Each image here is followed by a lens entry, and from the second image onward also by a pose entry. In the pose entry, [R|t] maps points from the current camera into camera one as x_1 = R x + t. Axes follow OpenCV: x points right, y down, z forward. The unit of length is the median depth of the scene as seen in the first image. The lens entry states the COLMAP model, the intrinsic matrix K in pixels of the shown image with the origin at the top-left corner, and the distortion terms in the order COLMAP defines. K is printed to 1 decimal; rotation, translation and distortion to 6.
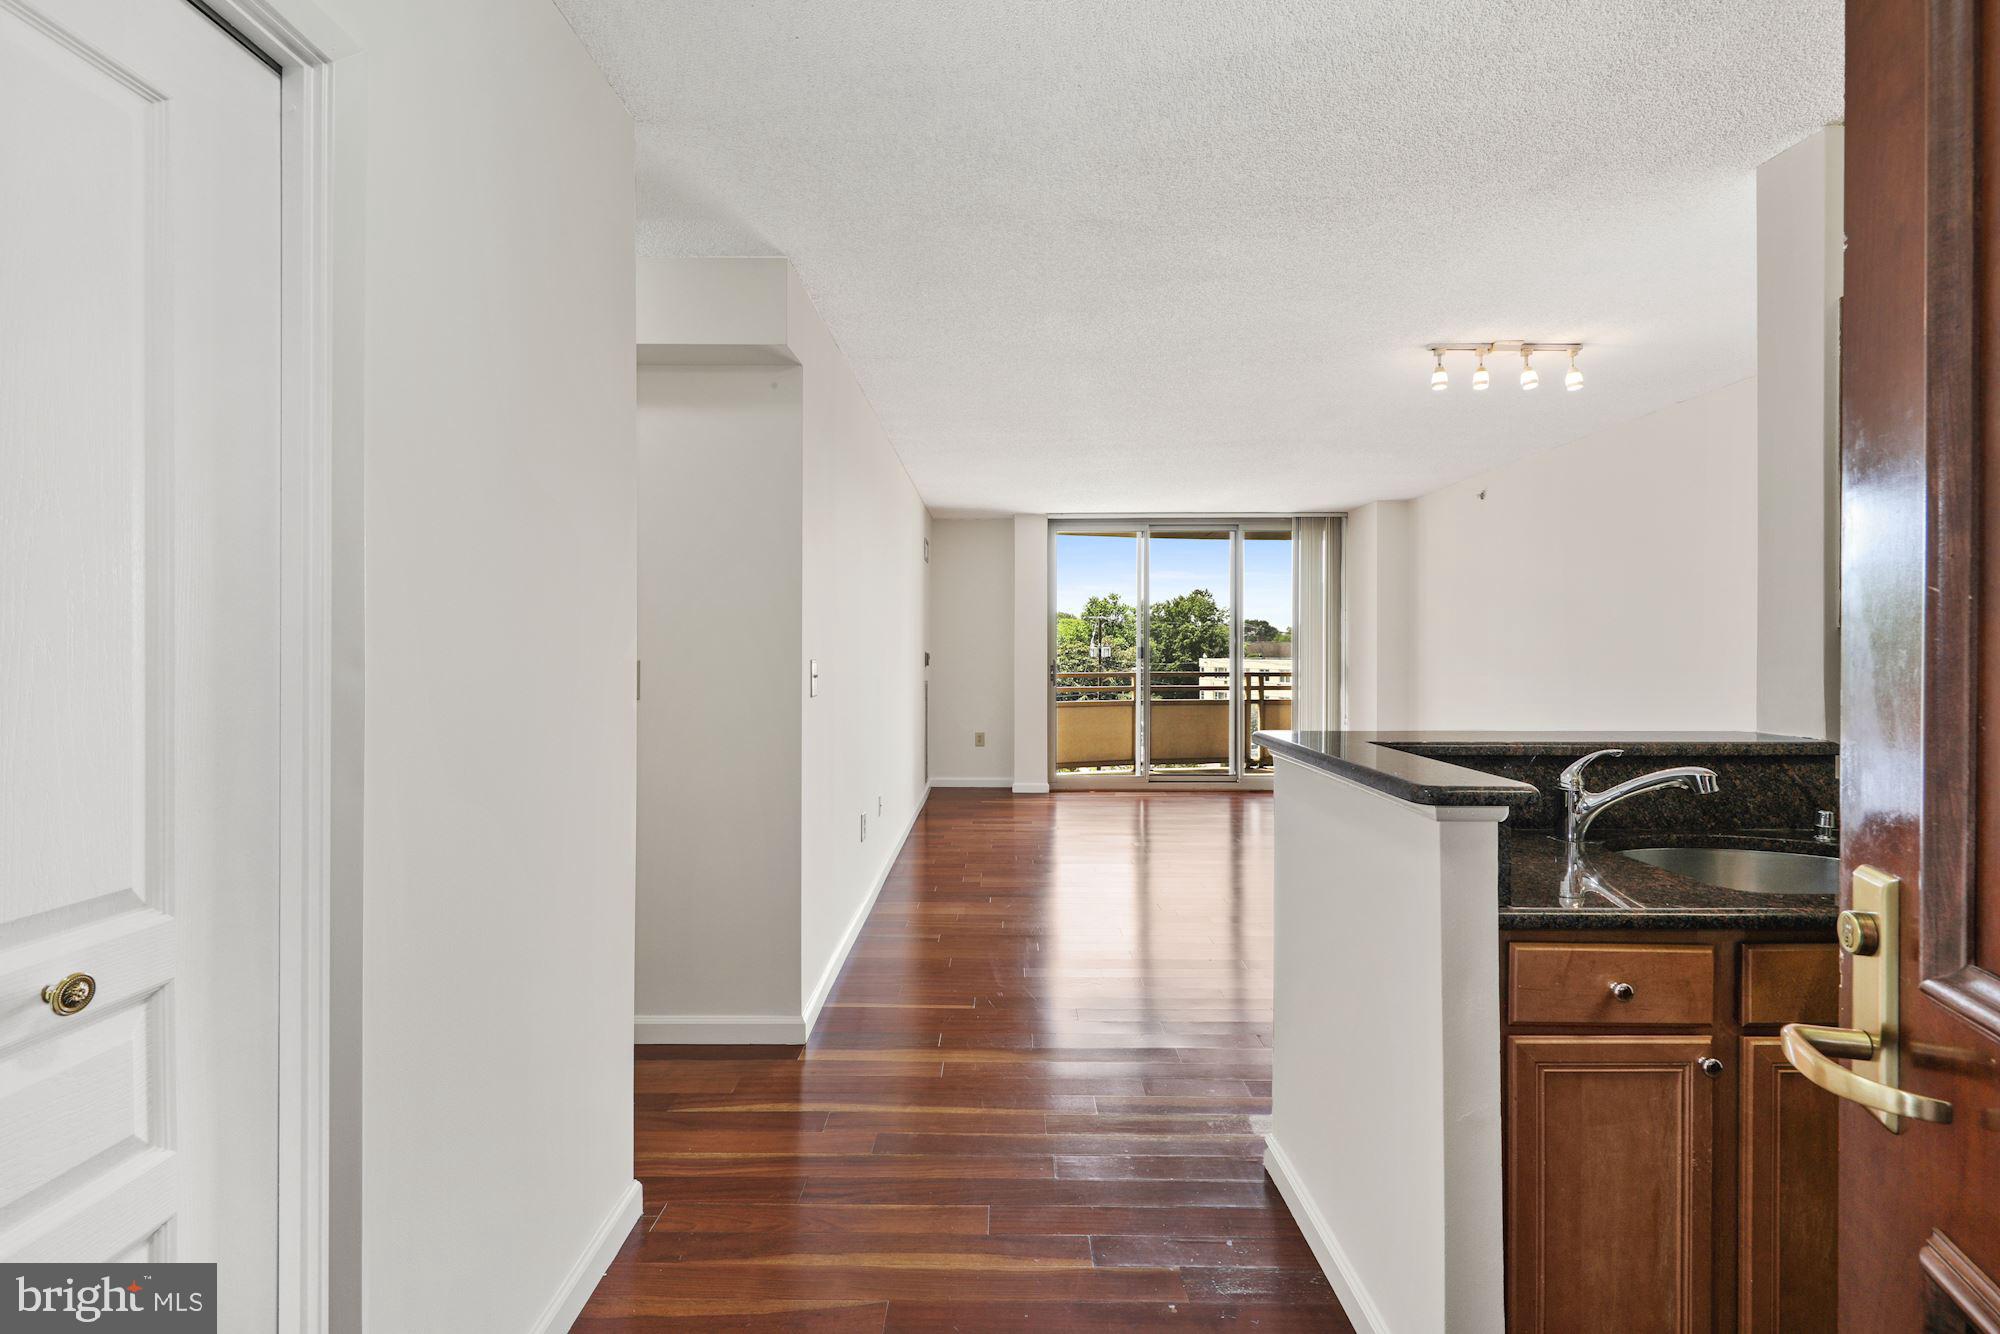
lens RADIAL K [[890.7, 0, 1000.8], [0, 890.7, 625.5], [0, 0, 1]] dist [-0.001090, -0.000089]
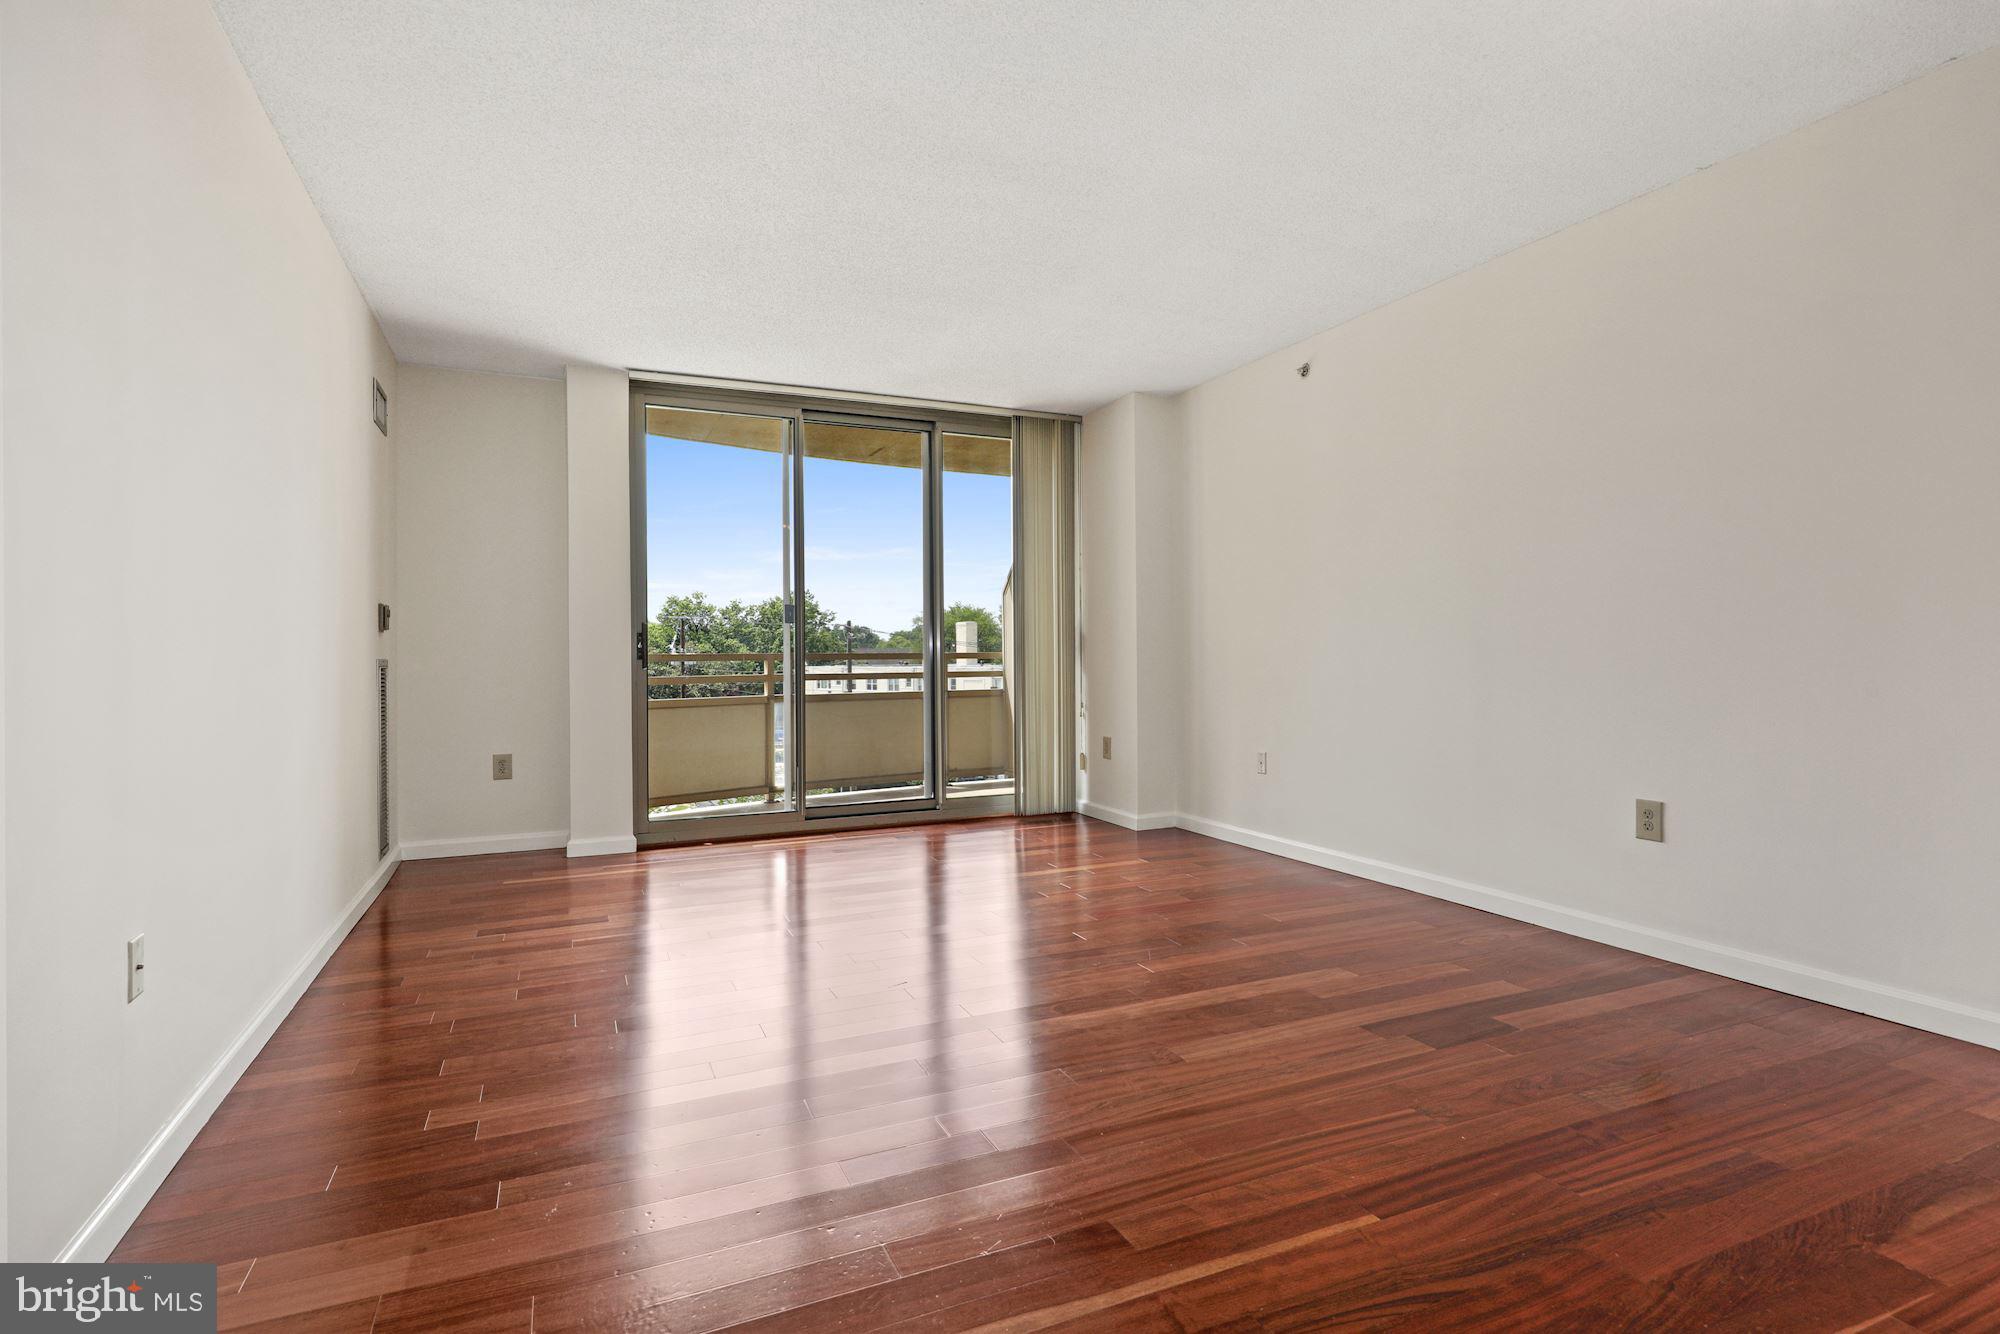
lens RADIAL K [[1000.4, 0, 997.1], [0, 1000.4, 656.0], [0, 0, 1]] dist [0.002280, -0.001398]
pose [[0.913709, -0.010948, 0.406223, 0.005660], [0.001189, 0.999705, 0.024267, 0.043538], [-0.406368, -0.021689, 0.913452, 0.302523]]
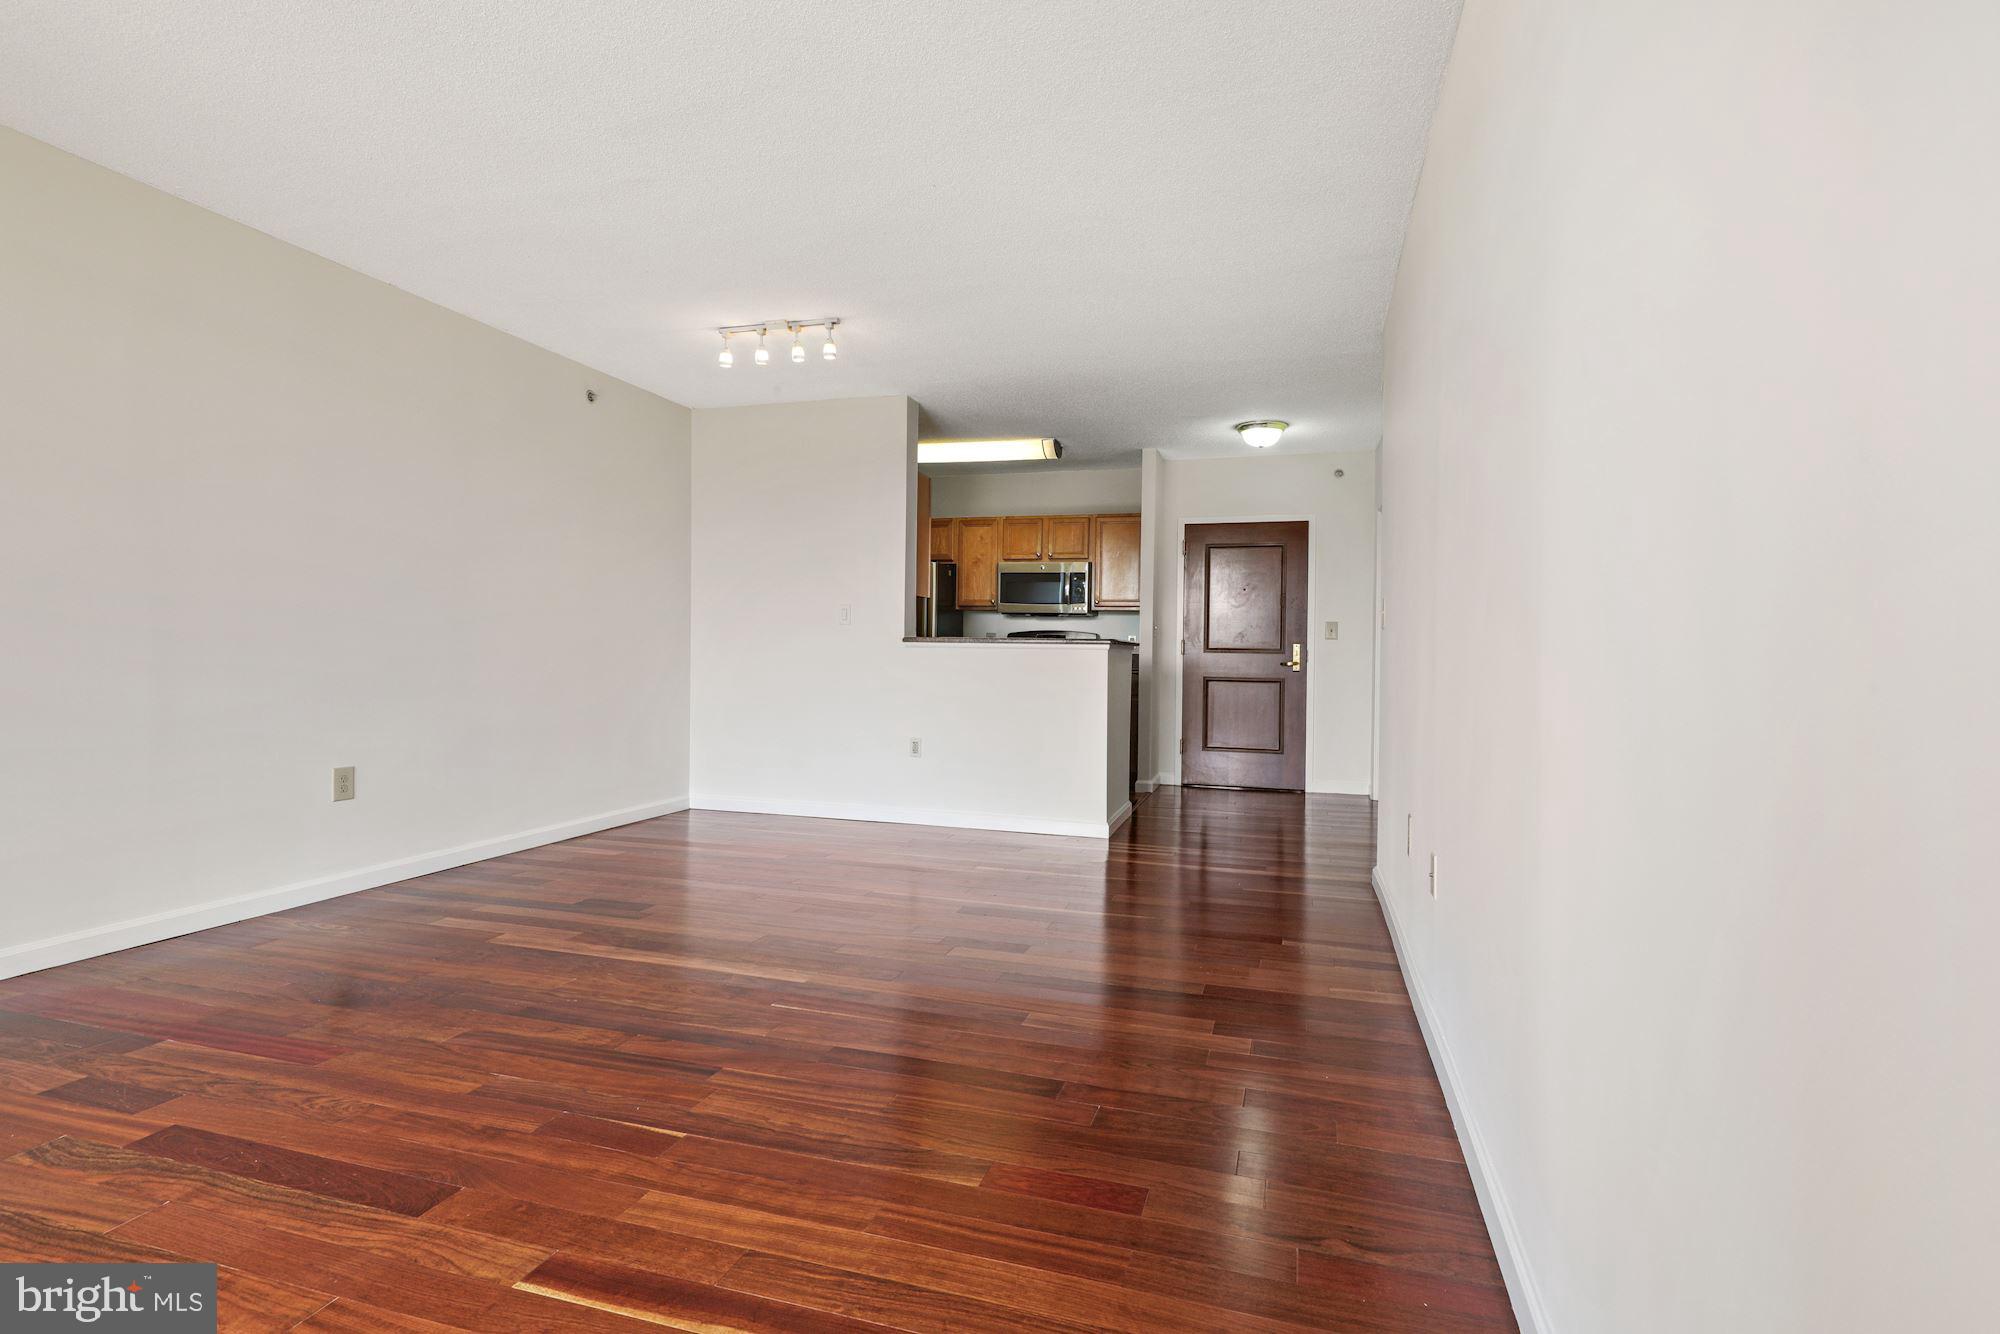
lens RADIAL K [[1000.4, 0, 997.1], [0, 1000.4, 656.0], [0, 0, 1]] dist [0.002280, -0.001398]
pose [[-0.955210, -0.016896, 0.295445, -0.039153], [-0.024270, 0.999478, -0.021310, 0.059007], [-0.294931, -0.027526, -0.955122, 0.914164]]
